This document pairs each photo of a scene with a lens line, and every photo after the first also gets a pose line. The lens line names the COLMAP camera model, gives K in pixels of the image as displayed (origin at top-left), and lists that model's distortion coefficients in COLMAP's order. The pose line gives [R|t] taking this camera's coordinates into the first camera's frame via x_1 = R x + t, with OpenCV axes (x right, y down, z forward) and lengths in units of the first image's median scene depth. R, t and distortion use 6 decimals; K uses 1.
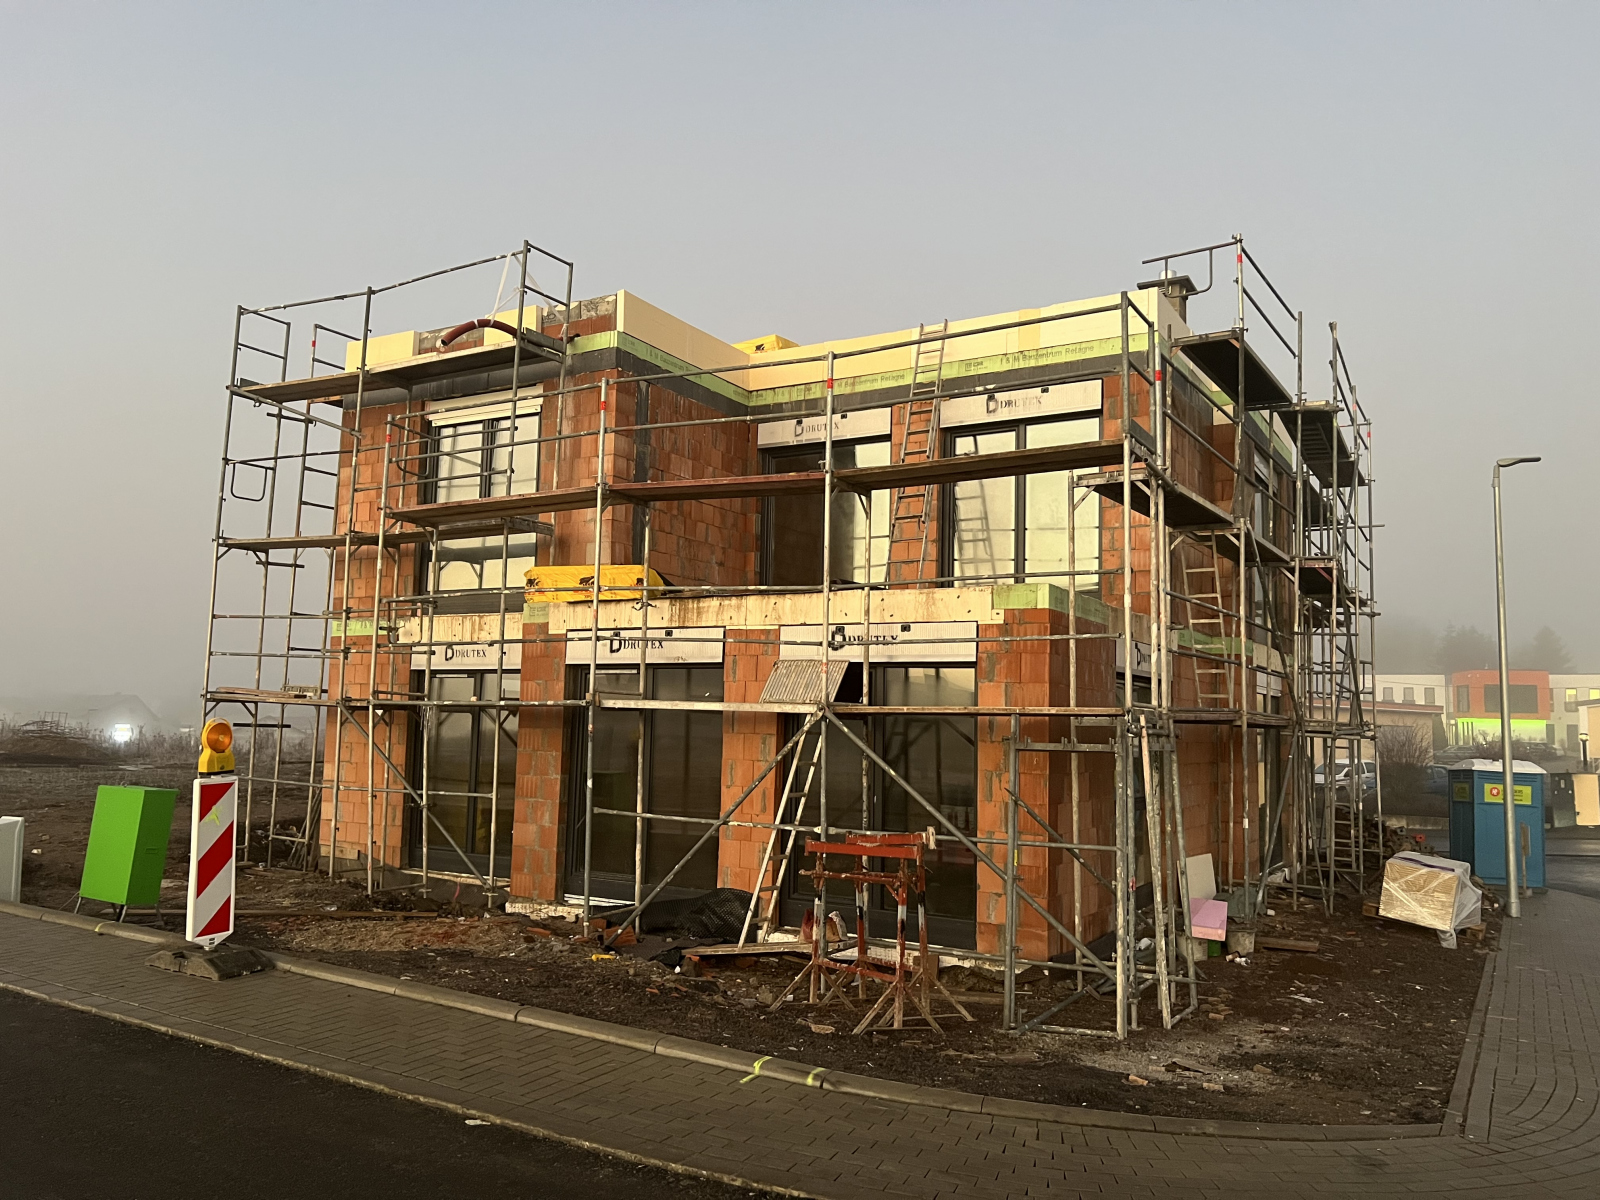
lens RADIAL K [[1223.9, 0, 802.2], [0, 1223.9, 598.3], [0, 0, 1]] dist [0.014773, -0.000535]
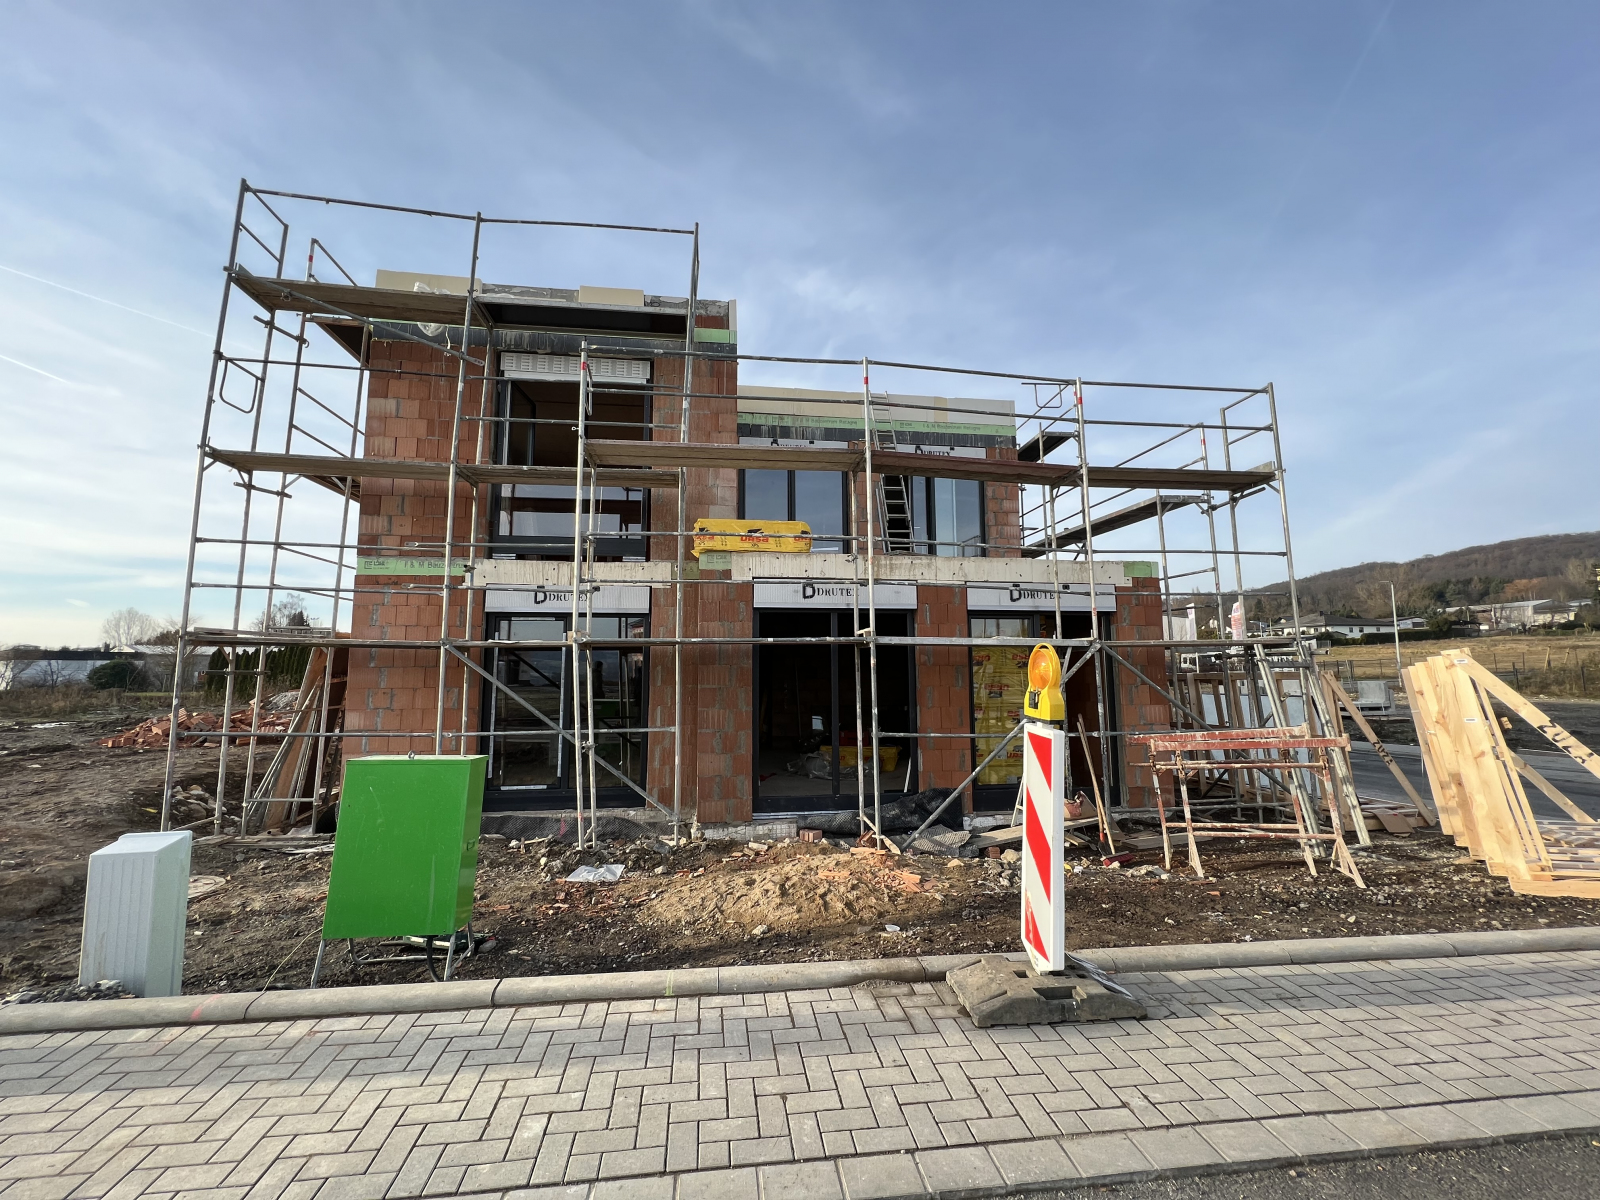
lens RADIAL K [[645.4, 0, 791.4], [0, 645.4, 596.1], [0, 0, 1]] dist [0.000037, 0.000121]
pose [[0.784935, 0.044341, 0.617990, -0.427488], [-0.043542, 0.998918, -0.016369, 0.041622], [-0.618047, -0.014060, 0.786016, 0.413129]]
